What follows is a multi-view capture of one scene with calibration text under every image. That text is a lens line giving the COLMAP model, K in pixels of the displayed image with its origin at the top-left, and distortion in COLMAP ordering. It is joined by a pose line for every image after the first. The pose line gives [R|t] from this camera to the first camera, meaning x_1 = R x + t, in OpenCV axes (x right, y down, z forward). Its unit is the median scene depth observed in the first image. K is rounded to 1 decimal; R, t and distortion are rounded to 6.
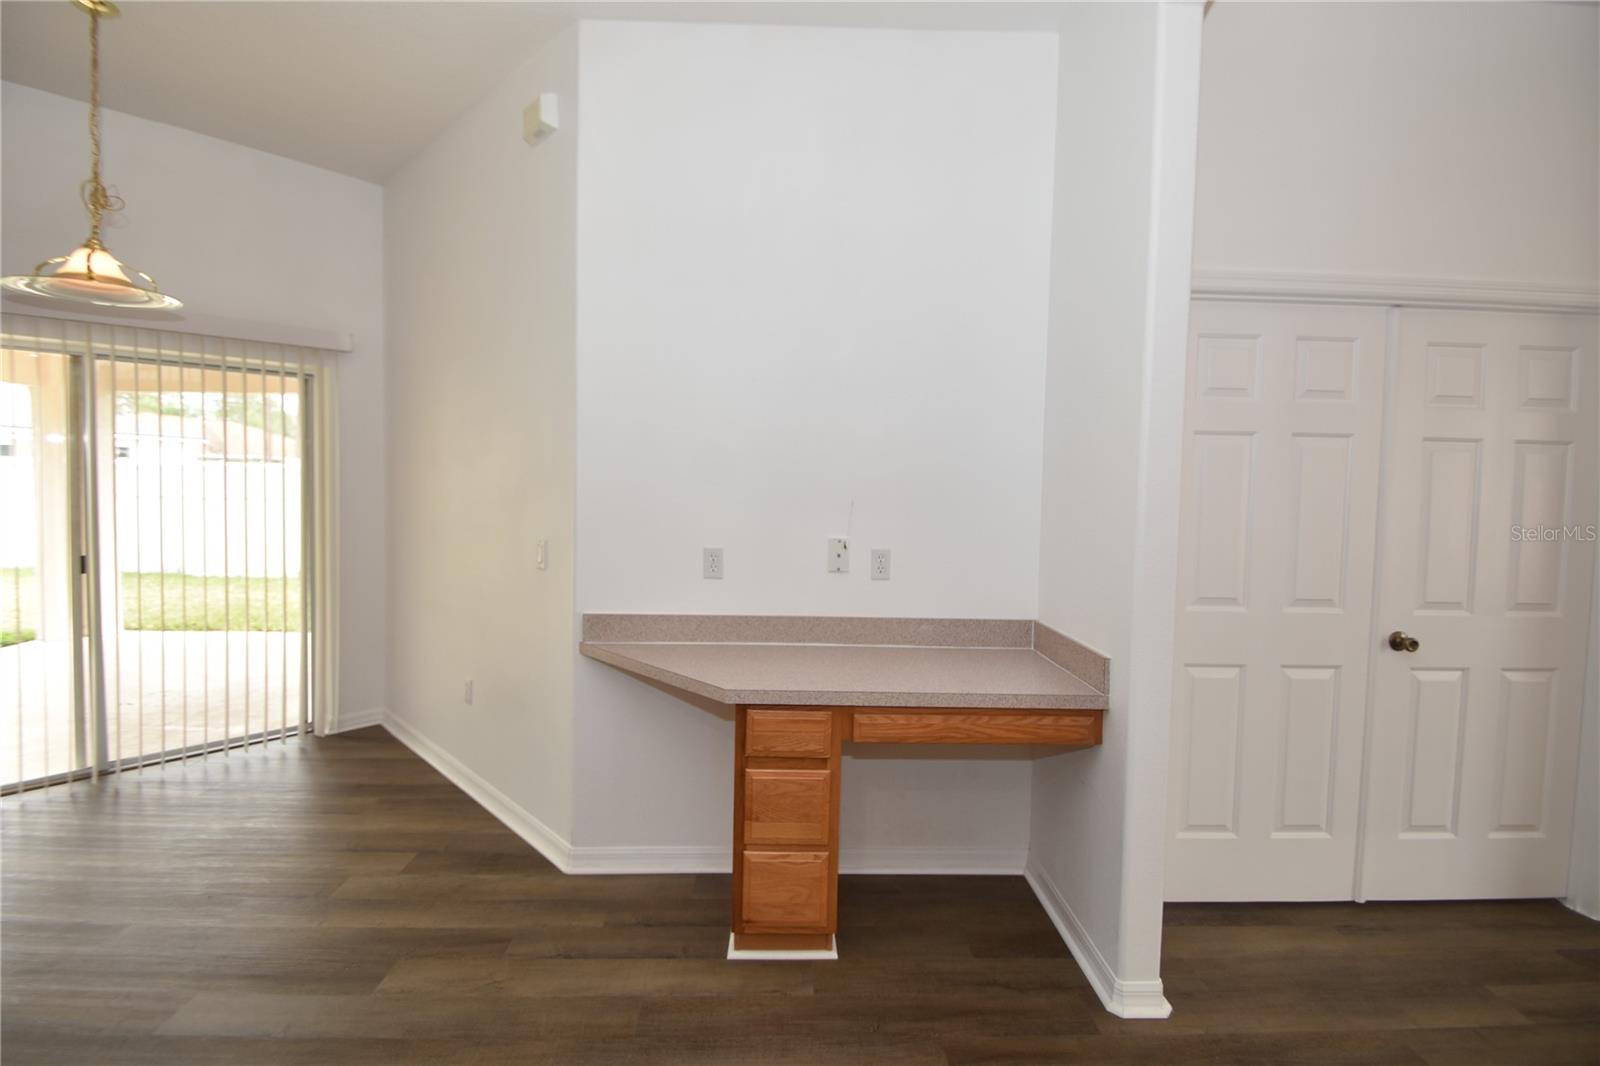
lens RADIAL K [[710.2, 0, 798.7], [0, 710.2, 510.6], [0, 0, 1]] dist [0.023751, -0.027886]
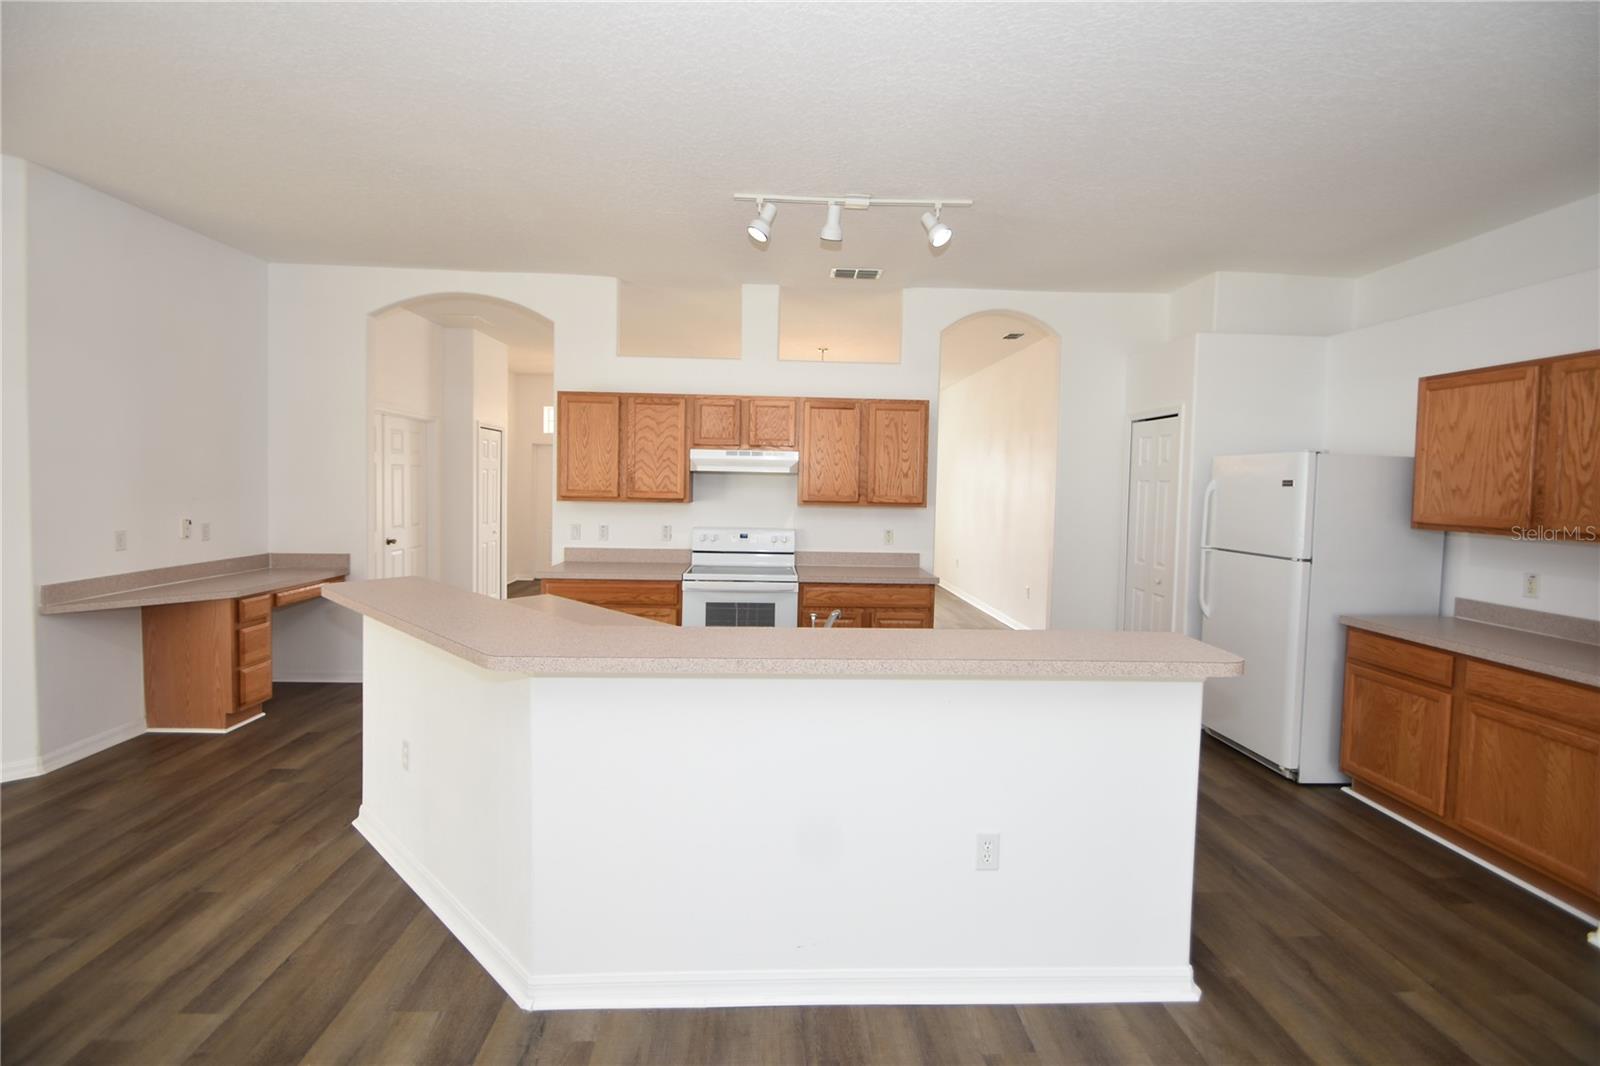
lens RADIAL K [[710.2, 0, 798.7], [0, 710.2, 510.6], [0, 0, 1]] dist [0.023751, -0.027886]
pose [[-0.012951, -0.058177, 0.998222, -2.021887], [0.027492, 0.997908, 0.058516, -0.049678], [-0.999538, 0.028201, -0.011325, -0.558258]]
